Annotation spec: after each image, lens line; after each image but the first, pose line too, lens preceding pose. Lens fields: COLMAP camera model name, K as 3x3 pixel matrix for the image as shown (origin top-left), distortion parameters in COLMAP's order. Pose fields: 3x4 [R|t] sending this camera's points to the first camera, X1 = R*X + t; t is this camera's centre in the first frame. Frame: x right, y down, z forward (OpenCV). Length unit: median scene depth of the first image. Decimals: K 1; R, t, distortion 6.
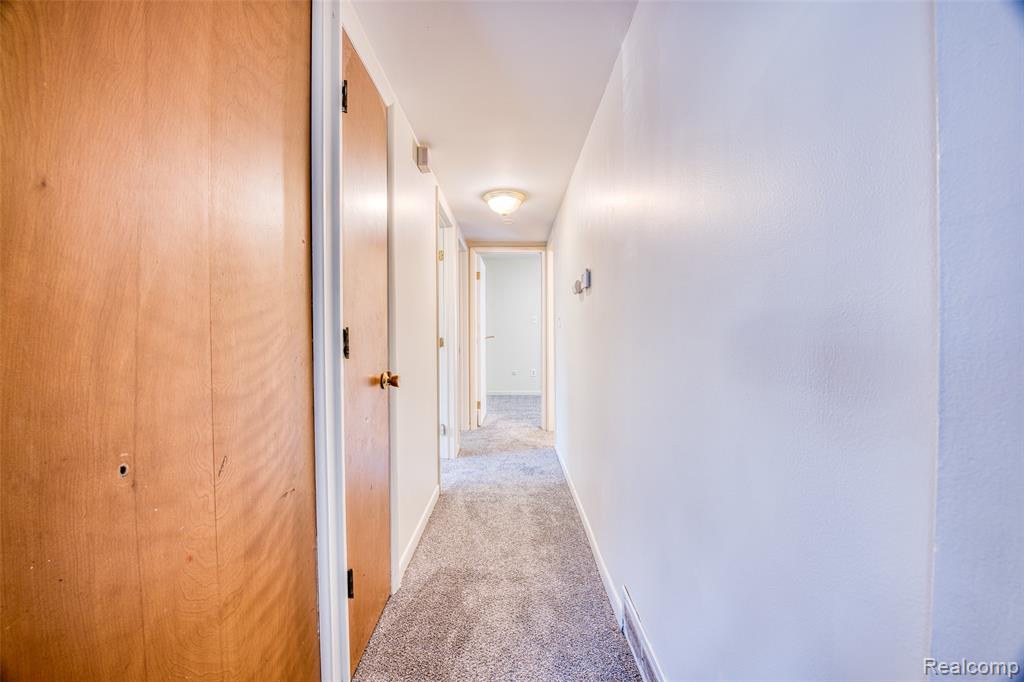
lens RADIAL K [[408.4, 0, 496.6], [0, 408.4, 334.6], [0, 0, 1]] dist [-0.024711, -0.000297]
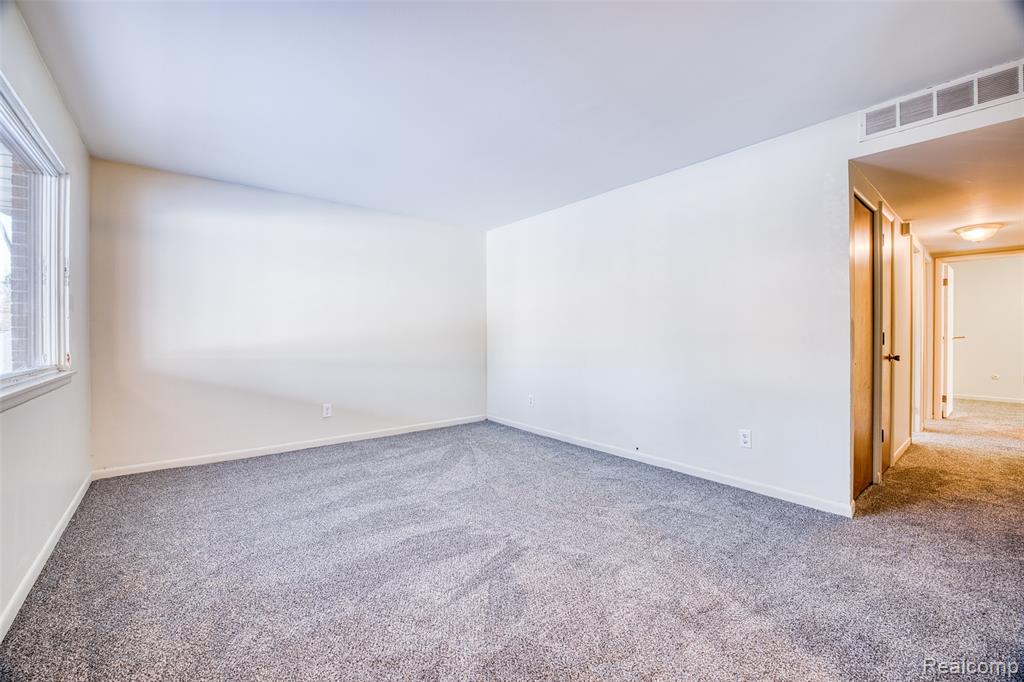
lens RADIAL K [[408.4, 0, 496.6], [0, 408.4, 334.6], [0, 0, 1]] dist [-0.024711, -0.000297]
pose [[0.641658, 0.008755, -0.766941, -0.004447], [-0.005496, 0.999962, 0.006817, -0.002816], [0.766971, -0.000159, 0.641682, -0.874699]]
